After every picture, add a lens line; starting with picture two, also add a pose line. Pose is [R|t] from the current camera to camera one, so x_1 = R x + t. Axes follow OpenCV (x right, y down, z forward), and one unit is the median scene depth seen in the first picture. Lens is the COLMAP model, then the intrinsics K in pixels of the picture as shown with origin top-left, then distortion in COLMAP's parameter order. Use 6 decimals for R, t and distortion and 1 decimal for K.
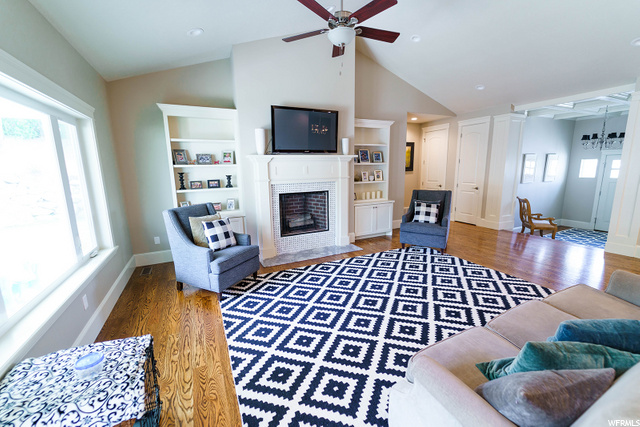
lens RADIAL K [[263.8, 0, 320.0], [0, 263.8, 213.5], [0, 0, 1]] dist [0.000497, -0.000049]
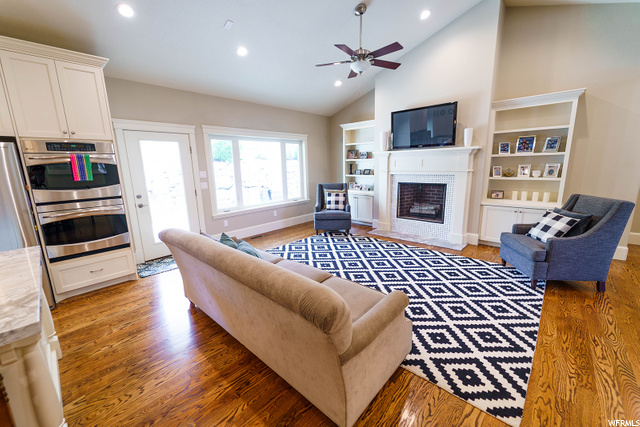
lens RADIAL K [[256.6, 0, 320.0], [0, 256.6, 213.5], [0, 0, 1]] dist [0.002382, -0.000231]
pose [[0.367744, 0.186424, -0.911049, 0.828571], [-0.145965, 0.979127, 0.141436, -0.047764], [0.918400, 0.080969, 0.387280, 0.214362]]
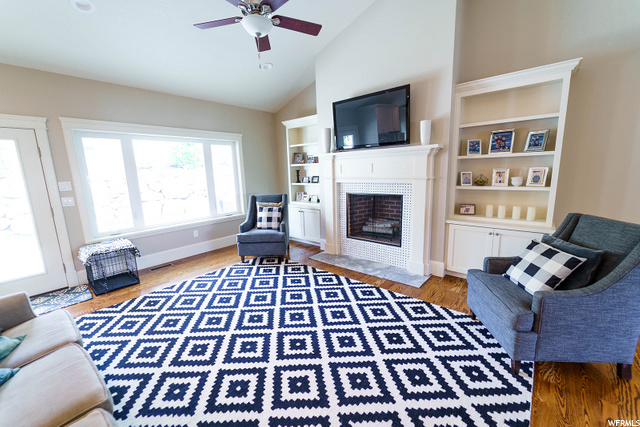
lens RADIAL K [[256.6, 0, 320.0], [0, 256.6, 213.5], [0, 0, 1]] dist [0.002382, -0.000231]
pose [[0.400257, 0.161354, -0.902086, 0.662573], [-0.136130, 0.983924, 0.115591, -0.095122], [0.906235, 0.076535, 0.415788, 0.530798]]
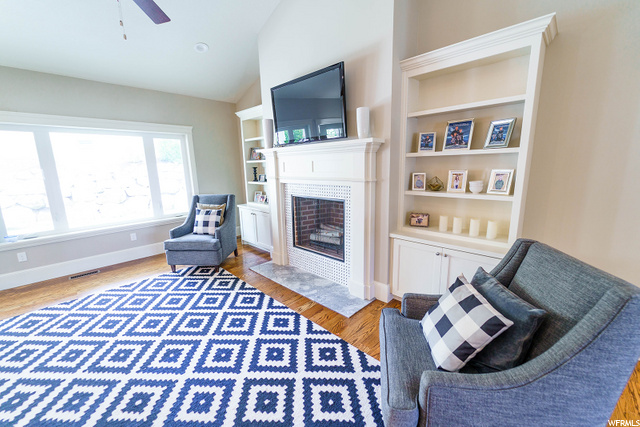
lens RADIAL K [[256.6, 0, 320.0], [0, 256.6, 213.5], [0, 0, 1]] dist [0.002382, -0.000231]
pose [[0.343293, 0.186657, -0.920494, 0.625596], [-0.147141, 0.978640, 0.143572, -0.146073], [0.927631, 0.086155, 0.363425, 0.797620]]
